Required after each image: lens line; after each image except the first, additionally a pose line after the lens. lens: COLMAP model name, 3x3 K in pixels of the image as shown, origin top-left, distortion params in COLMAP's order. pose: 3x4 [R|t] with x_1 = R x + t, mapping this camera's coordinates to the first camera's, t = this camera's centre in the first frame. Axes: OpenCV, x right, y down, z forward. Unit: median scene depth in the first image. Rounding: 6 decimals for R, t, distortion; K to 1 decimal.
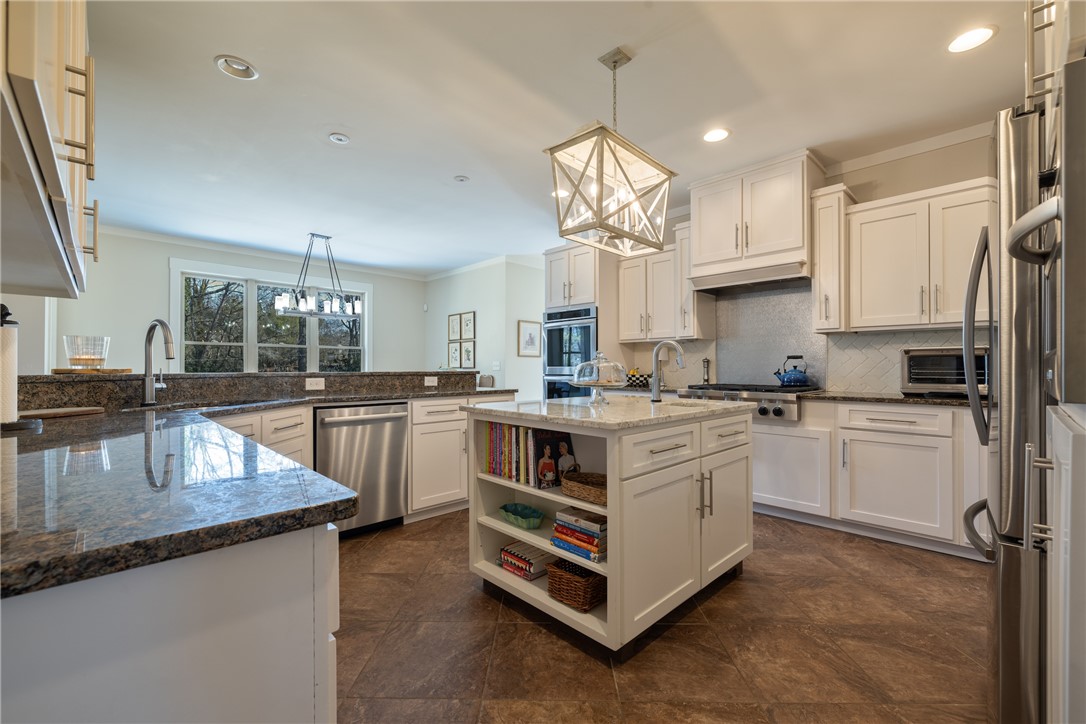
lens RADIAL K [[455.9, 0, 544.2], [0, 455.9, 367.3], [0, 0, 1]] dist [0.000912, 0.000128]
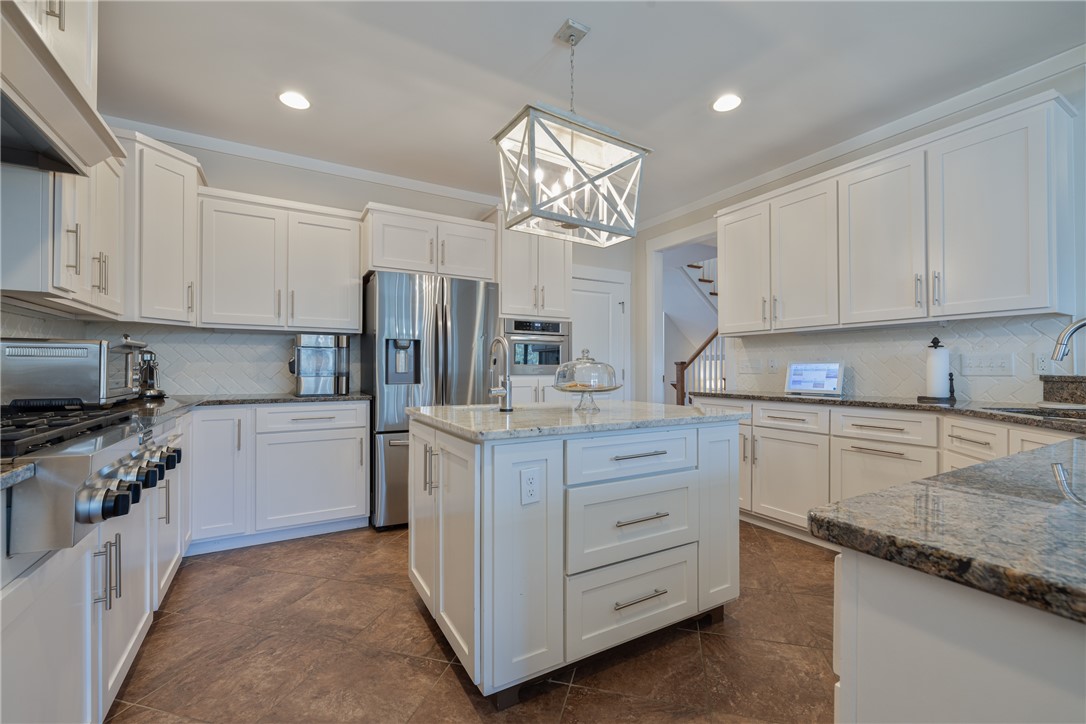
lens RADIAL K [[455.9, 0, 547.0], [0, 455.9, 364.7], [0, 0, 1]] dist [0.000912, 0.000128]
pose [[-0.973436, -0.002185, 0.228948, -0.001795], [-0.004910, 0.999924, -0.011333, 0.004880], [-0.228906, -0.012156, -0.973373, 1.793864]]
